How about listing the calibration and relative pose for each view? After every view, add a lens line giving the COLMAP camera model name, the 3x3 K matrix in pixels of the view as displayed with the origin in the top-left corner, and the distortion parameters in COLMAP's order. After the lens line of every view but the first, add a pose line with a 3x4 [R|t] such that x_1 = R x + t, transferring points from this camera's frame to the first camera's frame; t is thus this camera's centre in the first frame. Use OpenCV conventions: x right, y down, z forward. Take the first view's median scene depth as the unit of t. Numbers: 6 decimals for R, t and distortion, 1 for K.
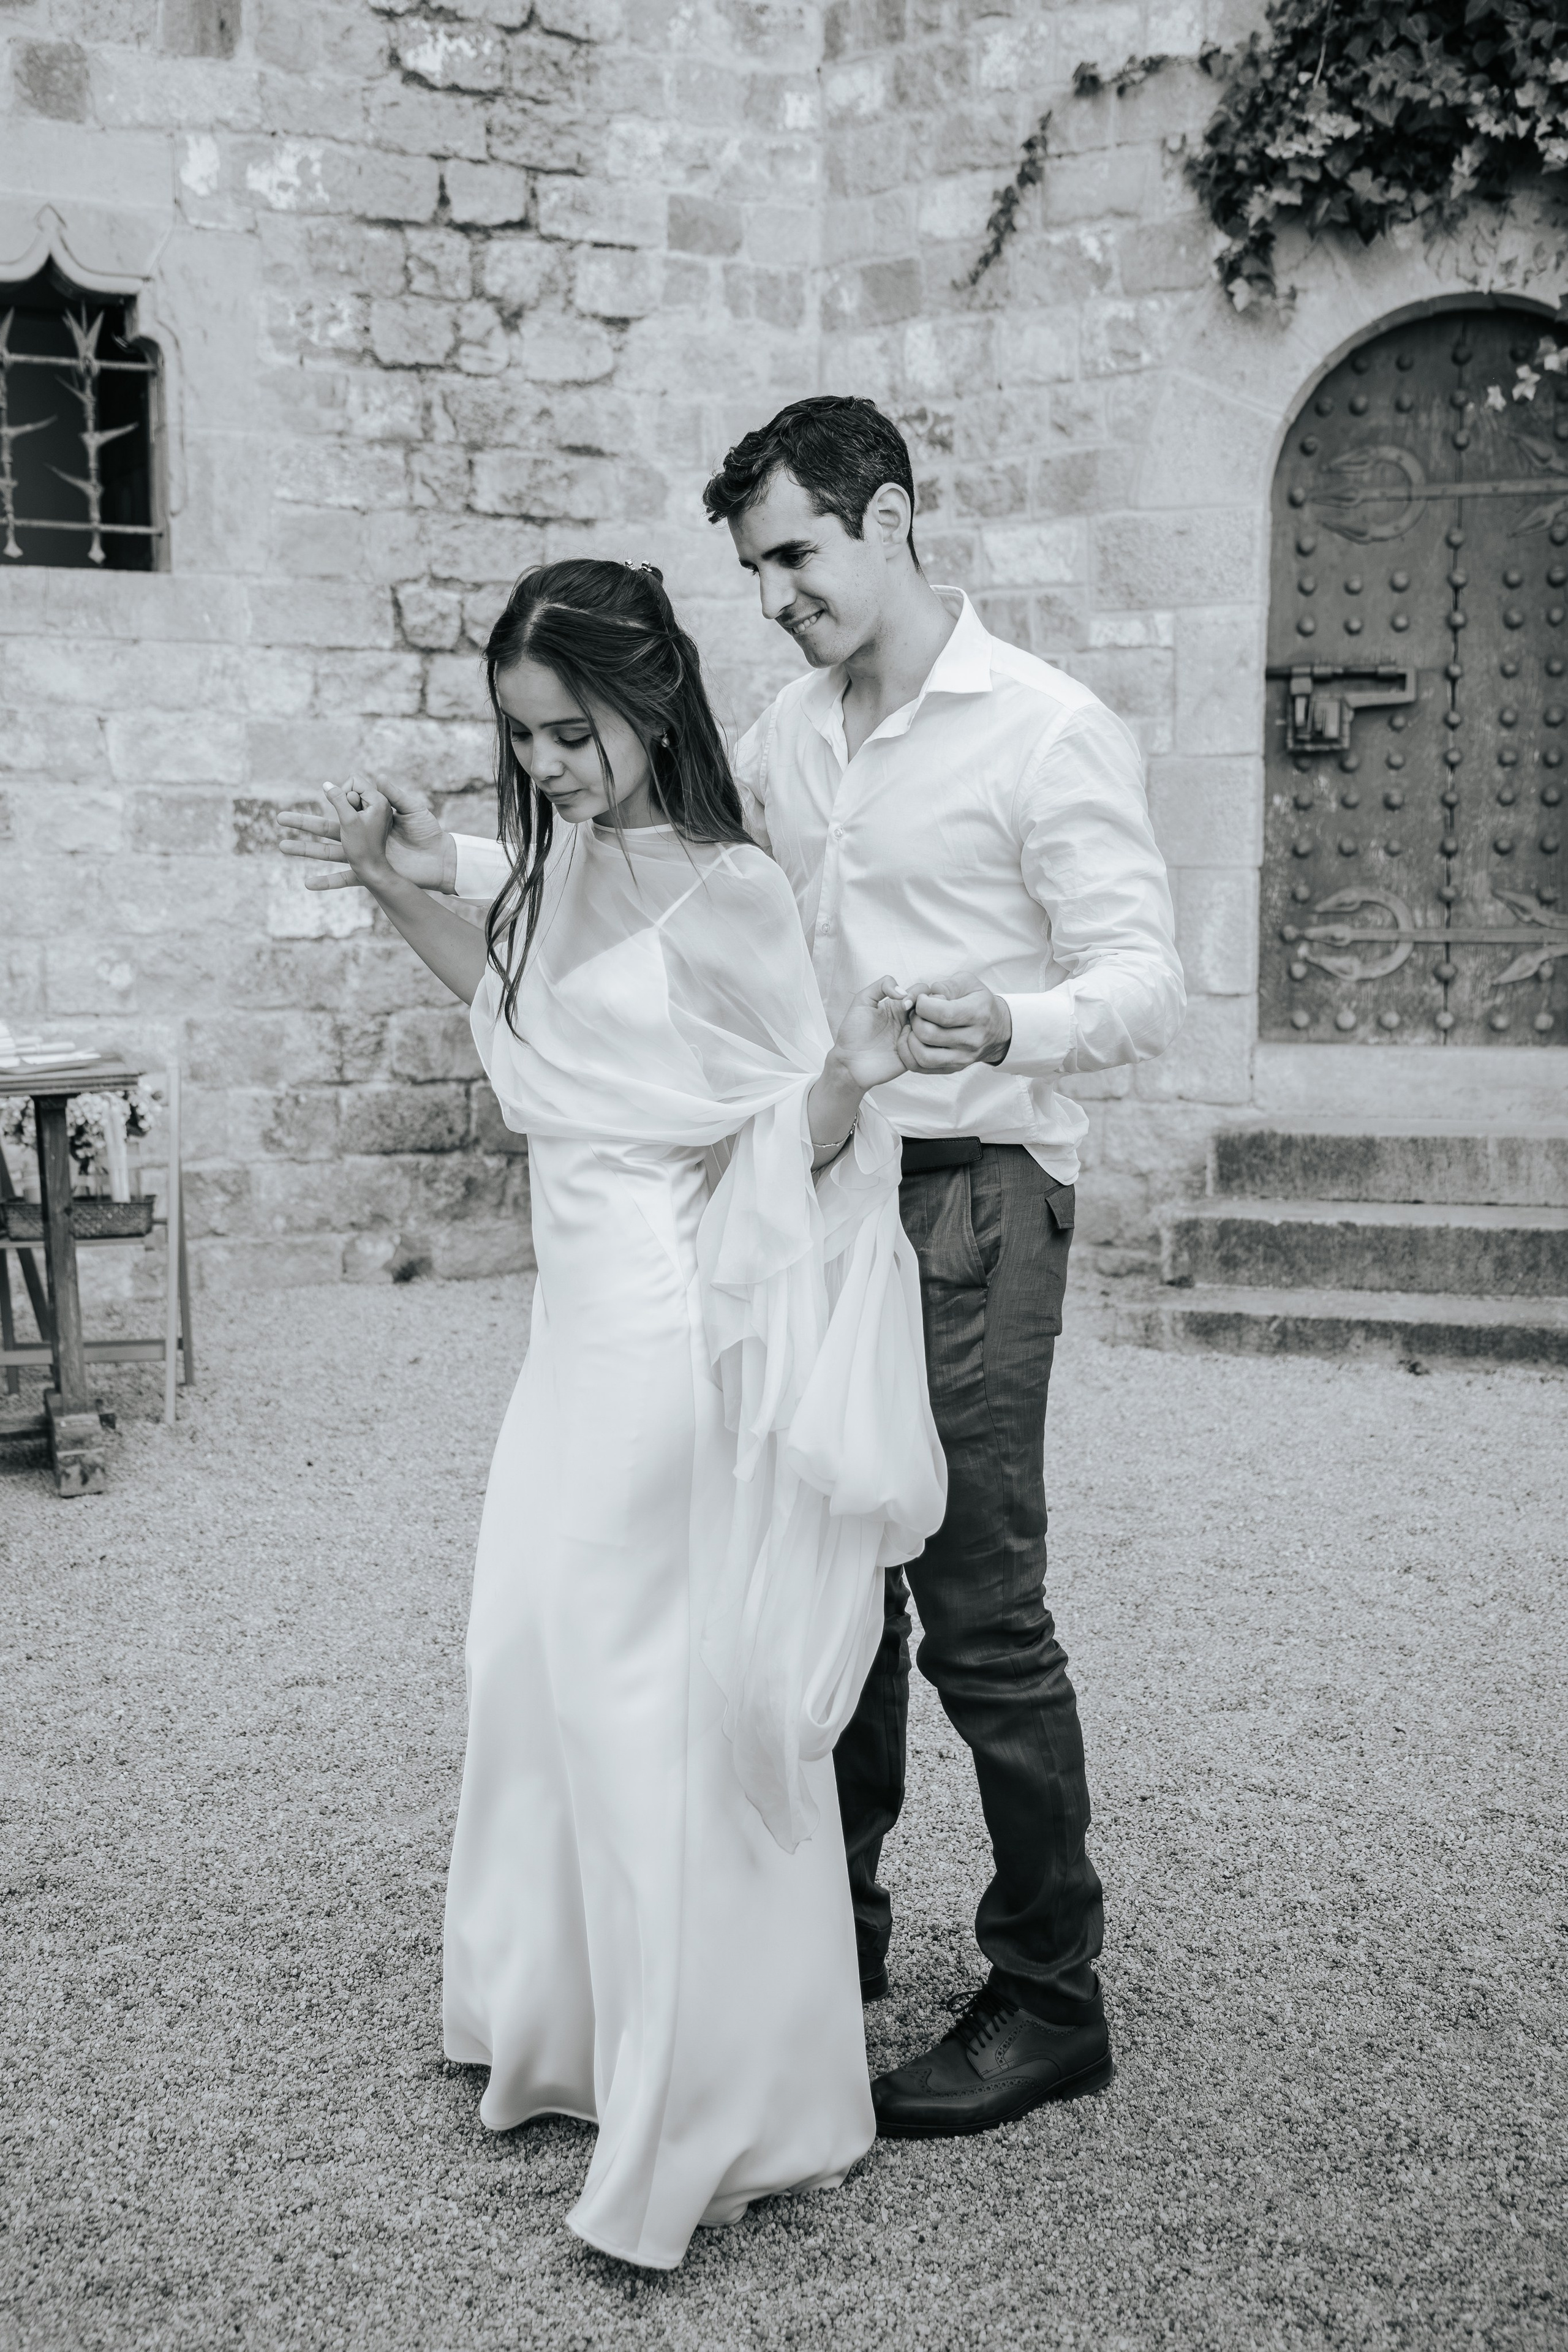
lens RADIAL K [[2750.1, 0, 760.9], [0, 2750.1, 1185.9], [0, 0, 1]] dist [0.072563, 0.000000]
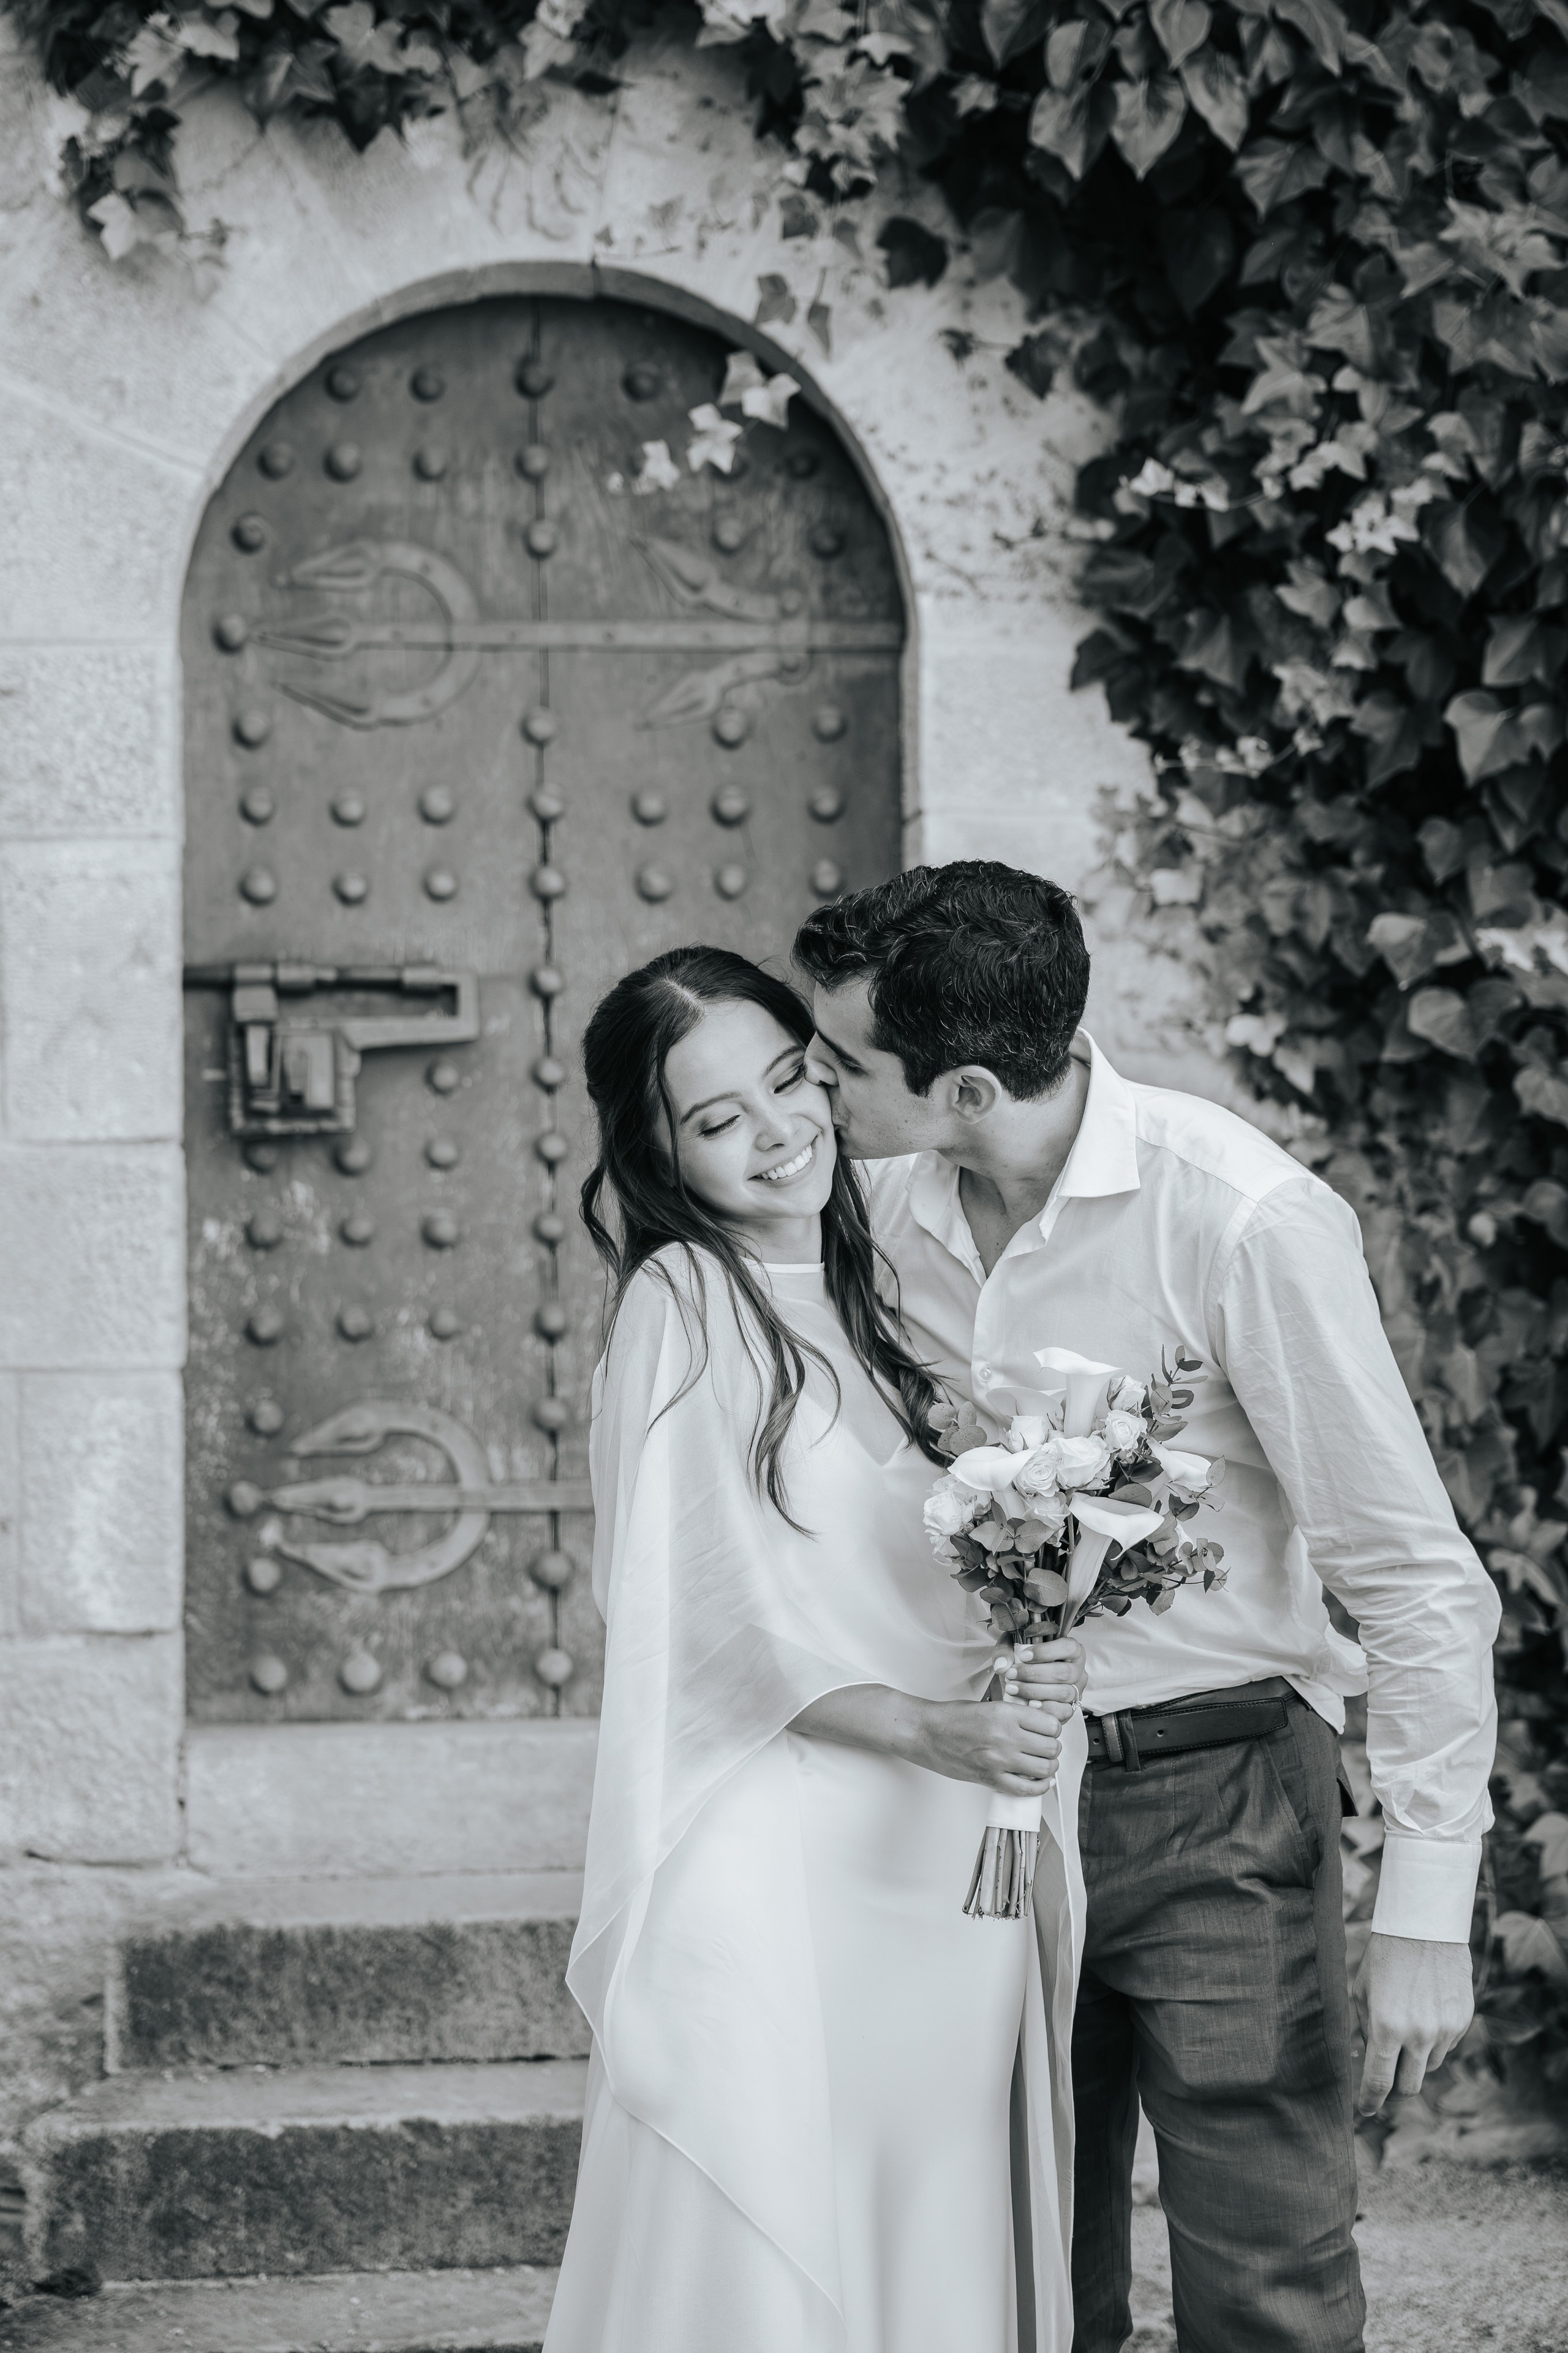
lens RADIAL K [[5027.4, 0, 753.8], [0, 5027.4, 1171.9], [0, 0, 1]] dist [0.376659, 0.000000]
pose [[0.939171, 0.000491, 0.343448, -0.032183], [0.045811, 0.990884, -0.126688, -0.031876], [-0.340380, 0.134716, 0.930588, 0.128745]]
